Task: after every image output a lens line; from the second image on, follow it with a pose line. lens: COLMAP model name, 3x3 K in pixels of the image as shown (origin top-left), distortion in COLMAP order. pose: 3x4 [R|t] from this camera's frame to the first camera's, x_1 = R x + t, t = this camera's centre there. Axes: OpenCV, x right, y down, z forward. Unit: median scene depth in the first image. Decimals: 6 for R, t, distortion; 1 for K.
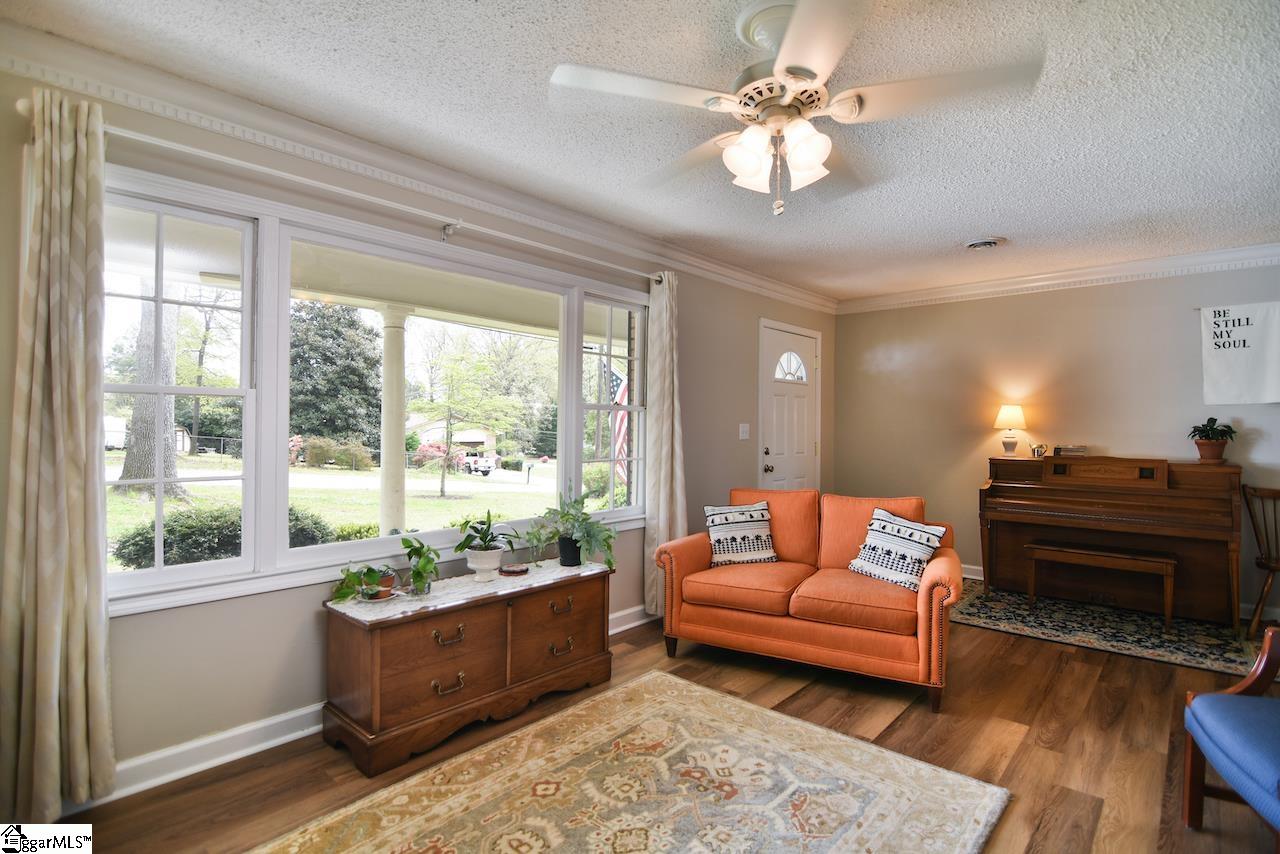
lens RADIAL K [[619.7, 0, 642.9], [0, 619.7, 426.0], [0, 0, 1]] dist [-0.004059, -0.008753]
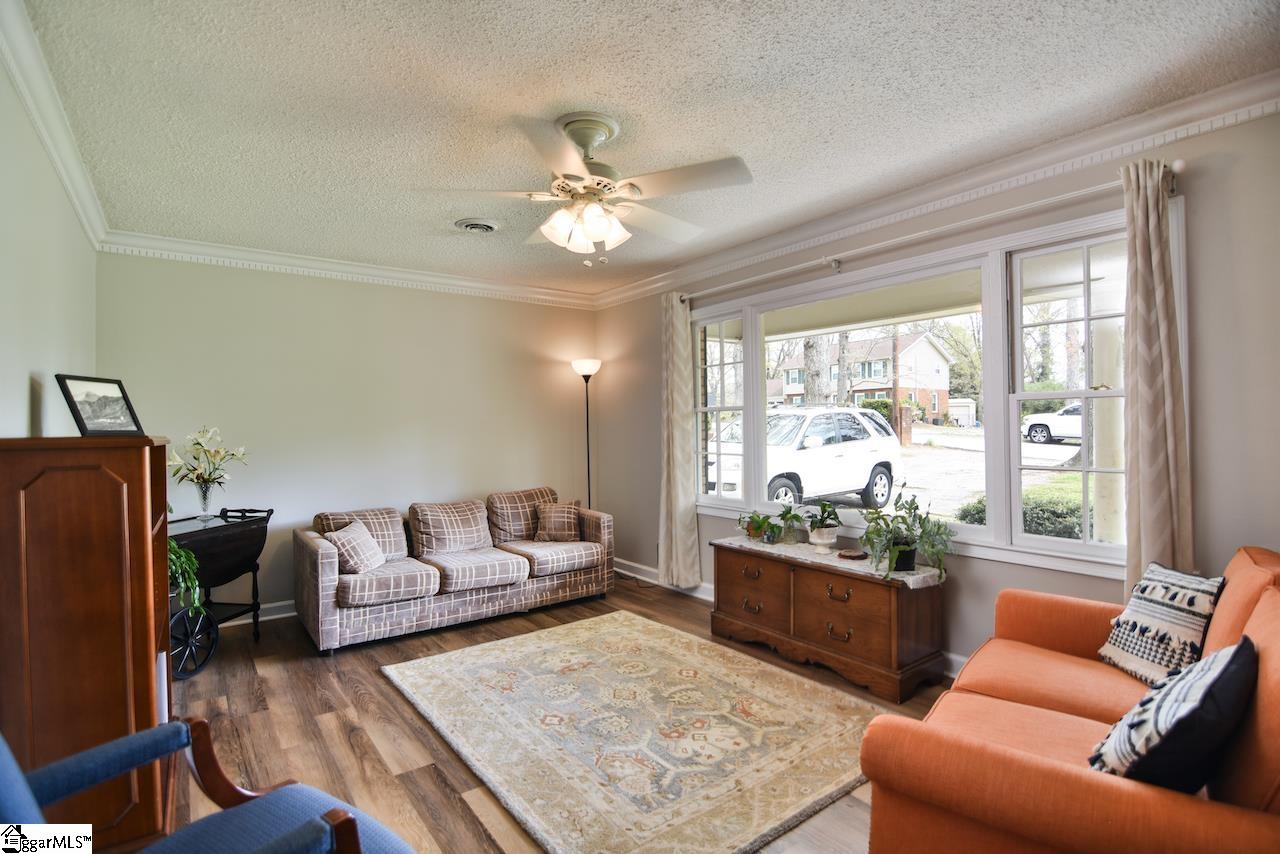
lens RADIAL K [[619.7, 0, 642.9], [0, 619.7, 426.0], [0, 0, 1]] dist [-0.004059, -0.008753]
pose [[-0.191147, -0.000348, -0.981561, 1.145493], [0.019530, 0.999801, -0.004157, -0.001639], [0.981367, -0.019964, -0.191102, 1.028984]]
